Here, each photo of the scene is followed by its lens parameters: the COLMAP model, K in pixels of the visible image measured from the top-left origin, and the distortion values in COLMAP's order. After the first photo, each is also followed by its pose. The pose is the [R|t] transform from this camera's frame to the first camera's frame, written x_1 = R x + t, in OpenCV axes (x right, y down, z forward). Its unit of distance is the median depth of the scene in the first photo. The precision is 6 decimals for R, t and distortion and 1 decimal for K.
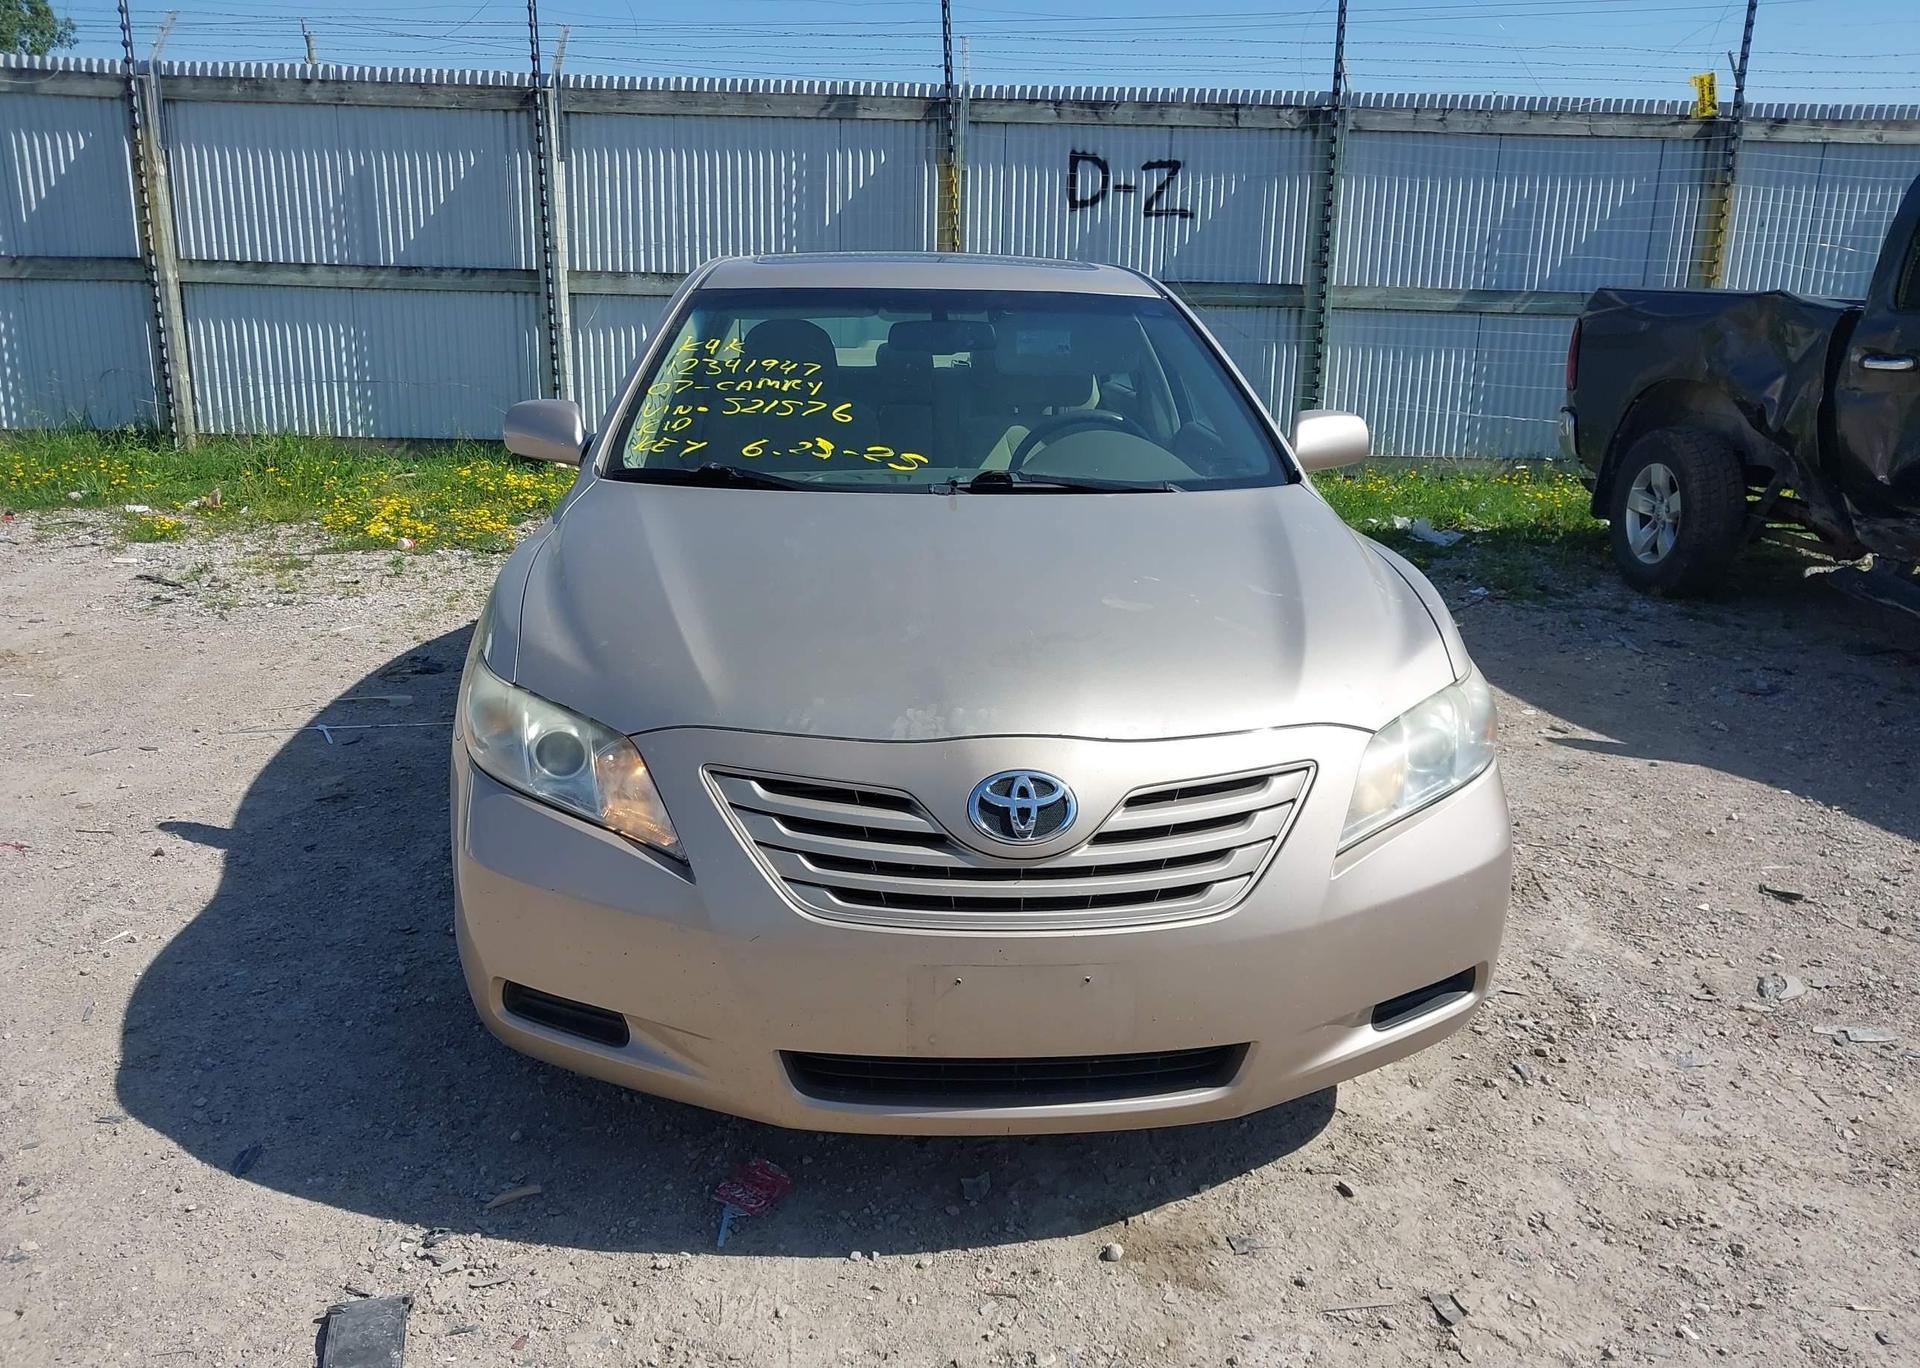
lens RADIAL K [[1559.8, 0, 948.7], [0, 1559.8, 688.5], [0, 0, 1]] dist [0.006381, -0.014767]
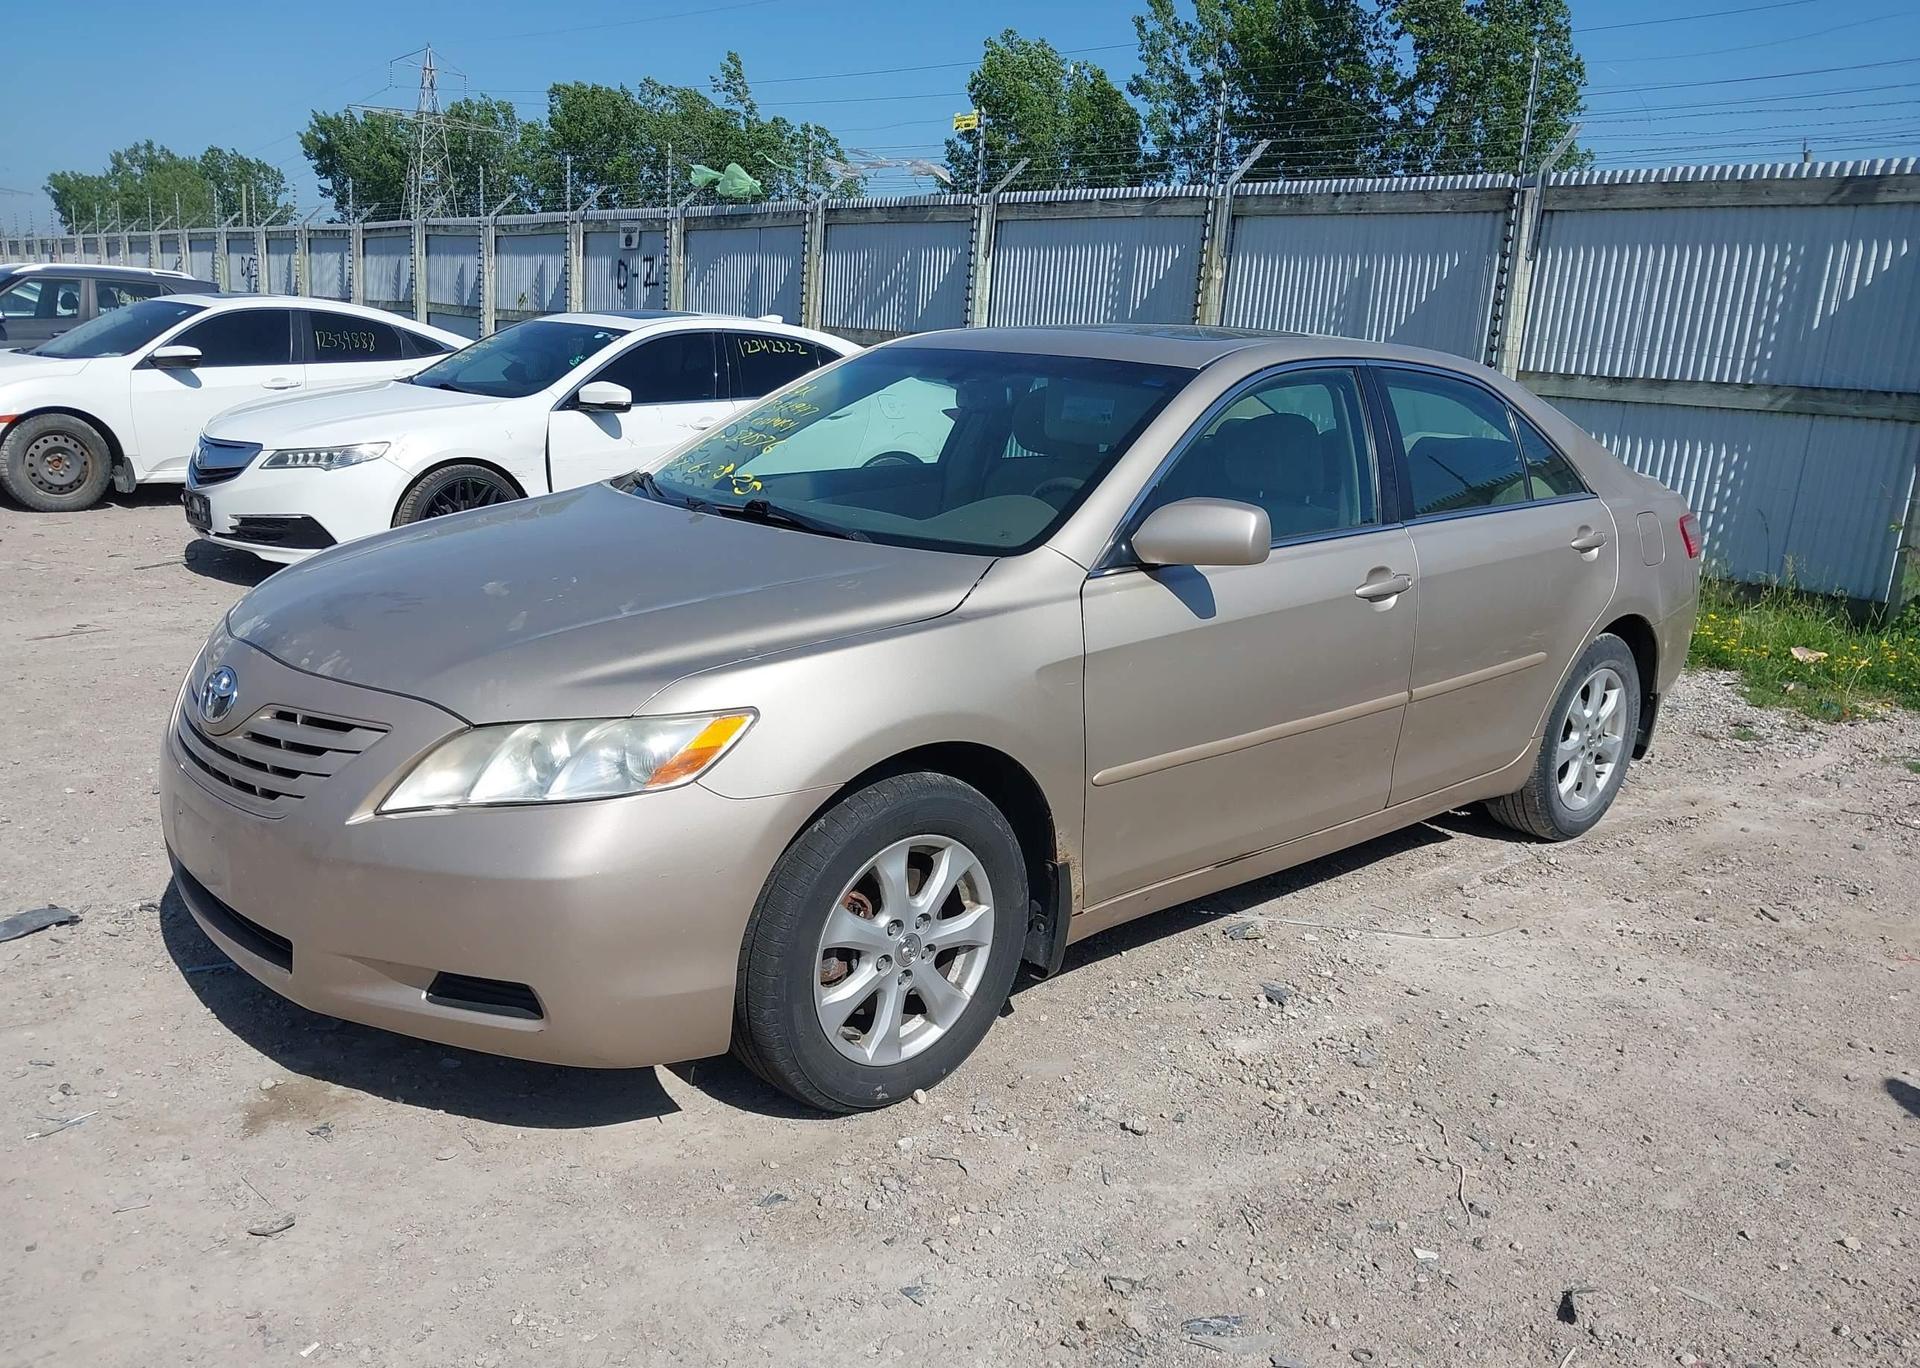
lens RADIAL K [[1556.6, 0, 952.8], [0, 1556.6, 688.3], [0, 0, 1]] dist [0.000984, -0.003647]
pose [[0.606762, 0.189299, -0.772014, 0.336322], [-0.246748, 0.968105, 0.043449, -0.030919], [0.755615, 0.164130, 0.634119, 0.151304]]
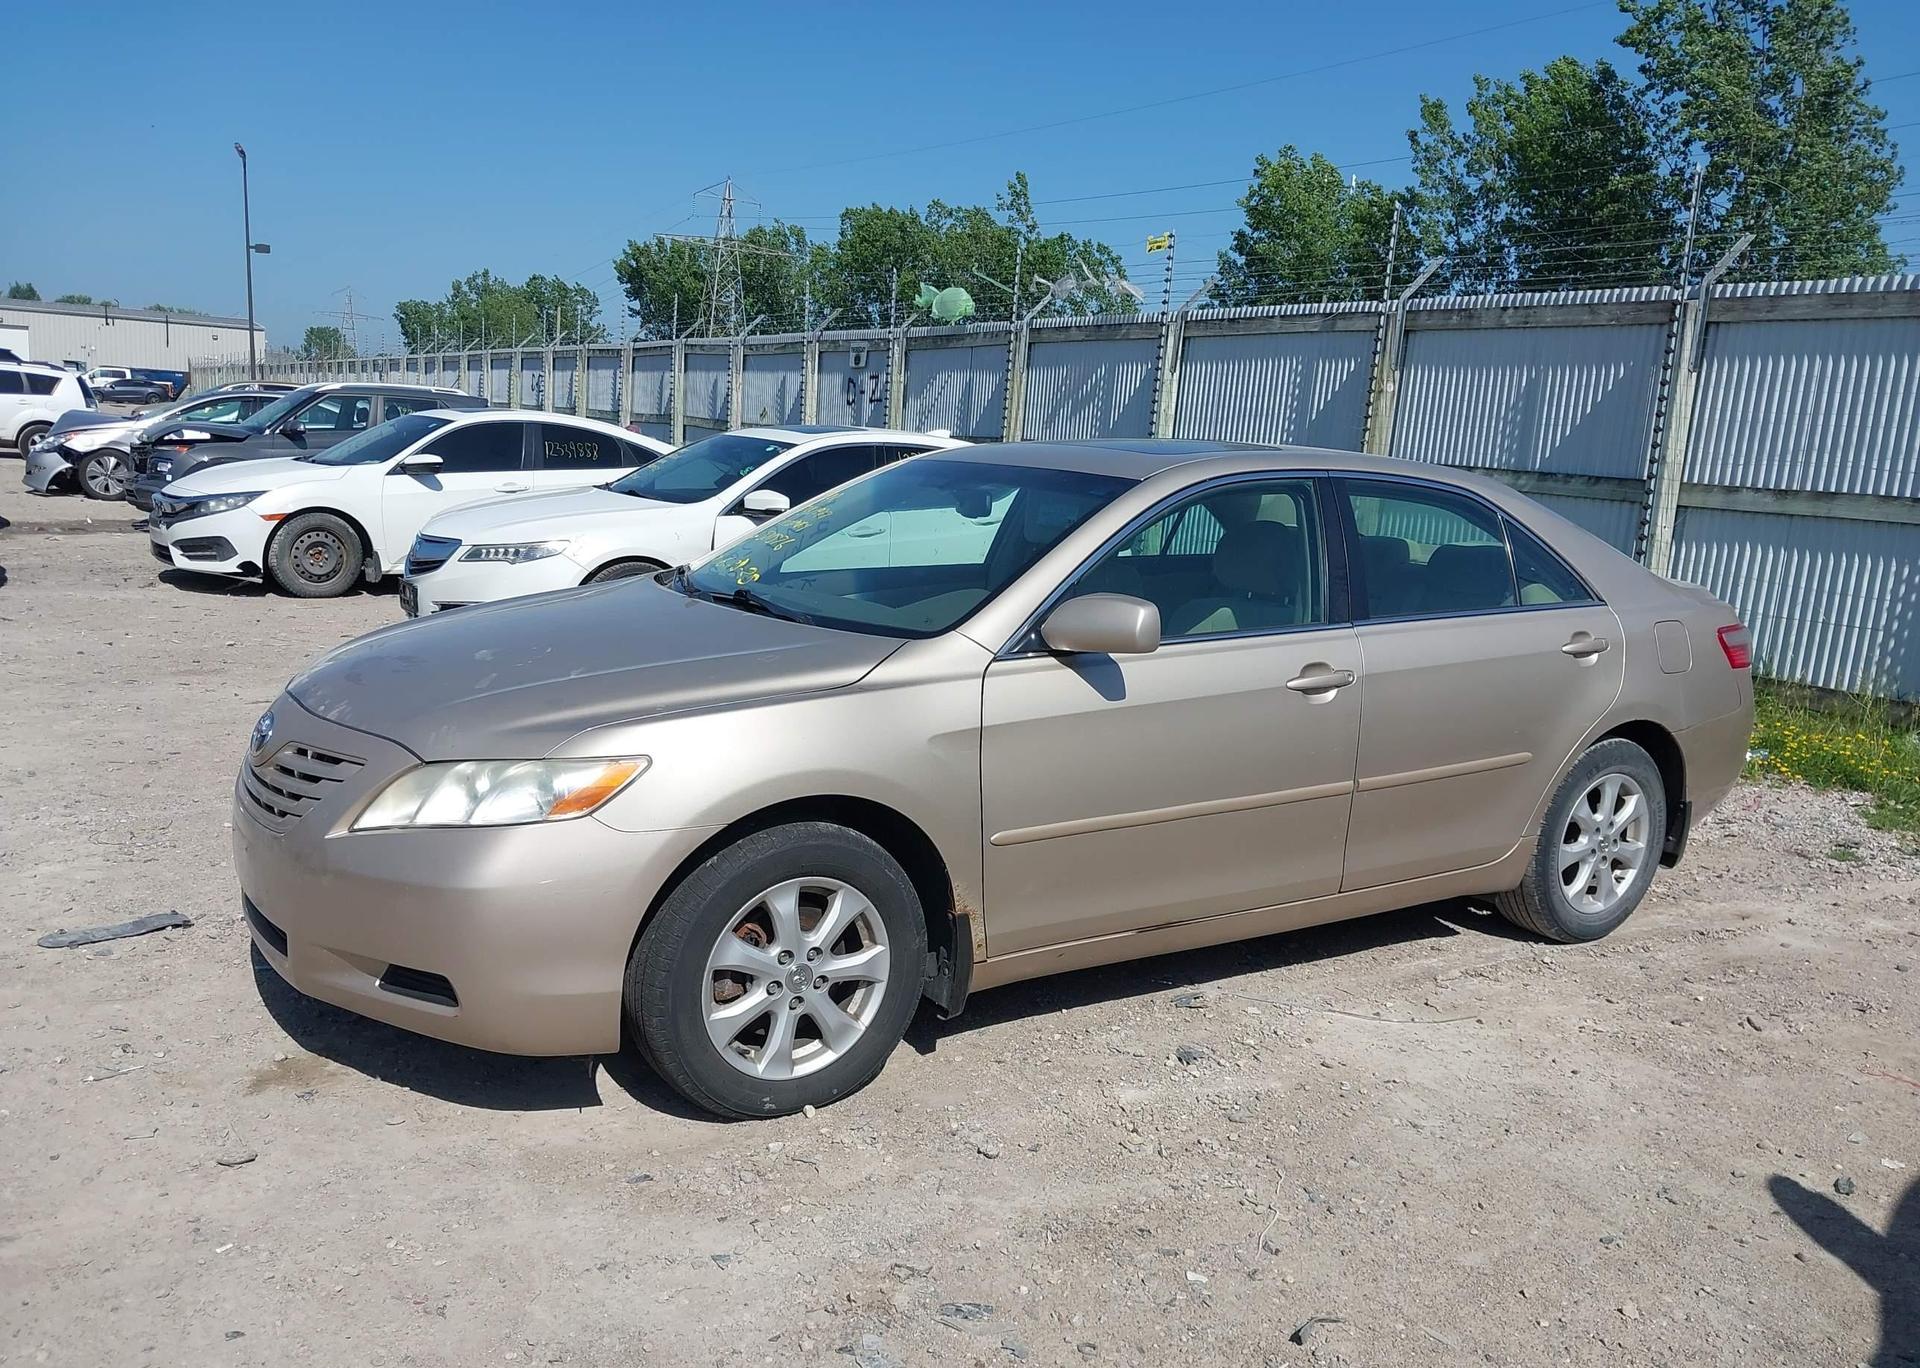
lens RADIAL K [[1559.8, 0, 948.7], [0, 1559.8, 688.5], [0, 0, 1]] dist [0.006381, -0.014767]
pose [[0.455066, 0.151432, -0.877487, 0.418189], [-0.274837, 0.961207, 0.023349, -0.045788], [0.846982, 0.230541, 0.479032, 0.193057]]
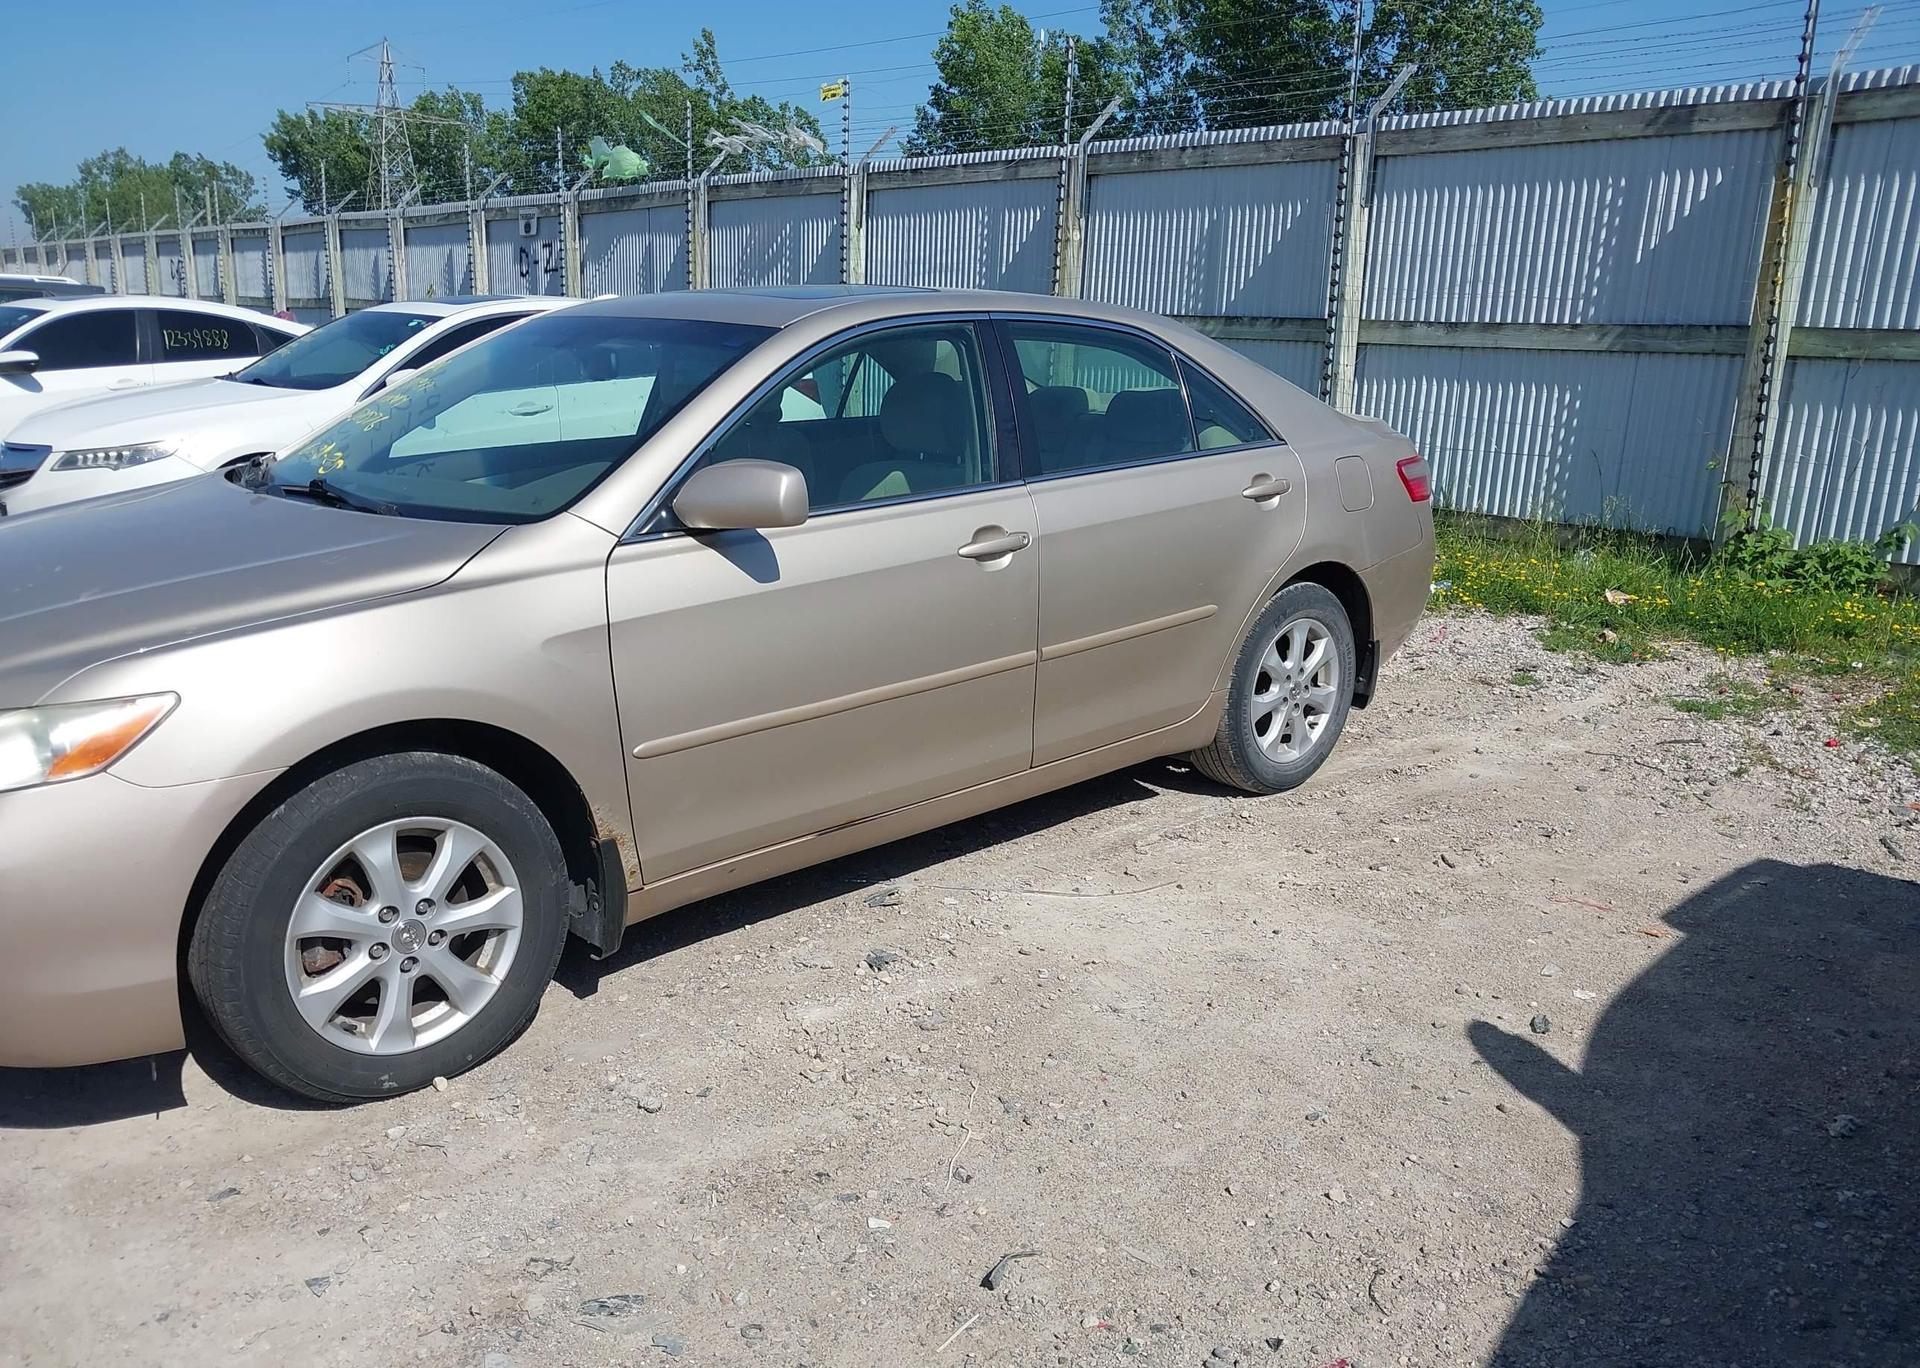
lens RADIAL K [[1556.6, 0, 952.8], [0, 1556.6, 688.3], [0, 0, 1]] dist [0.000984, -0.003647]
pose [[0.610491, 0.176614, -0.772080, 0.392013], [-0.207156, 0.976492, 0.059573, -0.051524], [0.764452, 0.123573, 0.632727, 0.231850]]
